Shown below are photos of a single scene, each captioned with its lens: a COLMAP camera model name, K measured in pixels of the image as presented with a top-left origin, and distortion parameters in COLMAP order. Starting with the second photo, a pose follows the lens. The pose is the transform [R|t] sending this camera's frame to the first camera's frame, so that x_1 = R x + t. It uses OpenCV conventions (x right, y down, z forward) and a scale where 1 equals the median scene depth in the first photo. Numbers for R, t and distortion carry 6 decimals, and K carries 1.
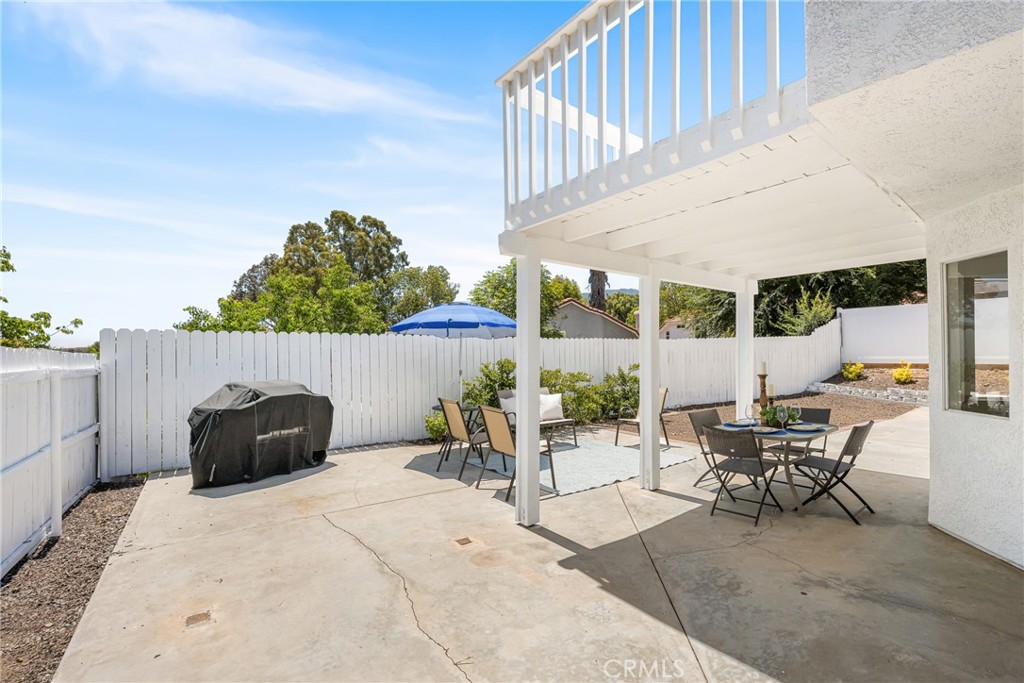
lens RADIAL K [[453.7, 0, 556.5], [0, 453.7, 357.3], [0, 0, 1]] dist [-0.001674, -0.000168]
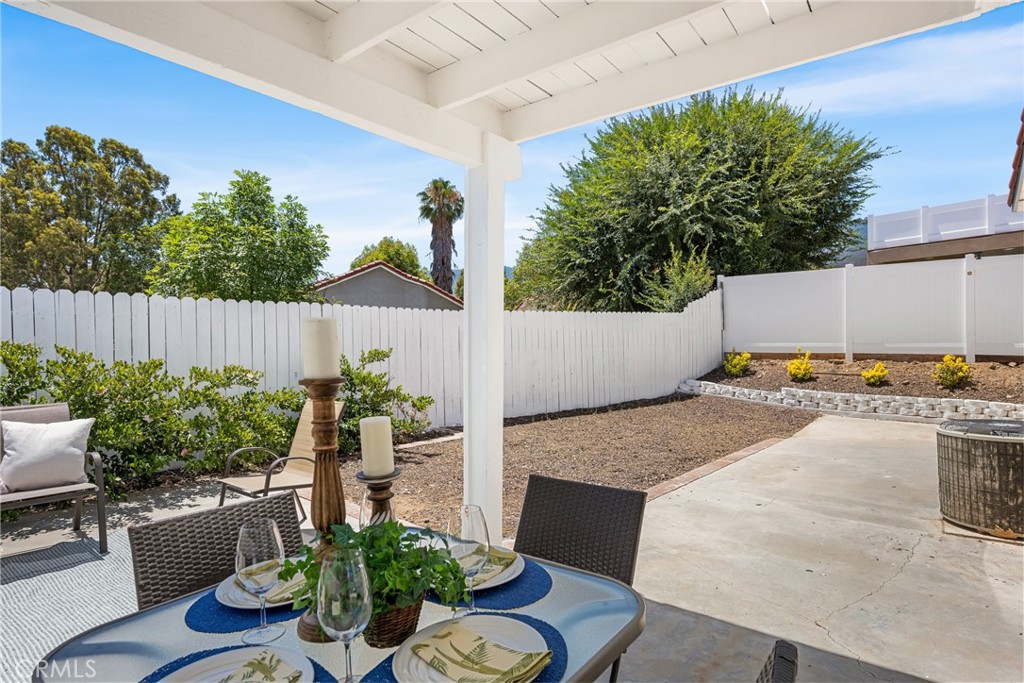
lens RADIAL K [[548.1, 0, 529.4], [0, 548.1, 340.5], [0, 0, 1]] dist [0.002699, 0.000114]
pose [[0.977705, 0.007904, 0.209835, 0.292913], [-0.005211, 0.999897, -0.013379, 0.013866], [-0.209919, 0.011987, 0.977645, 0.430301]]
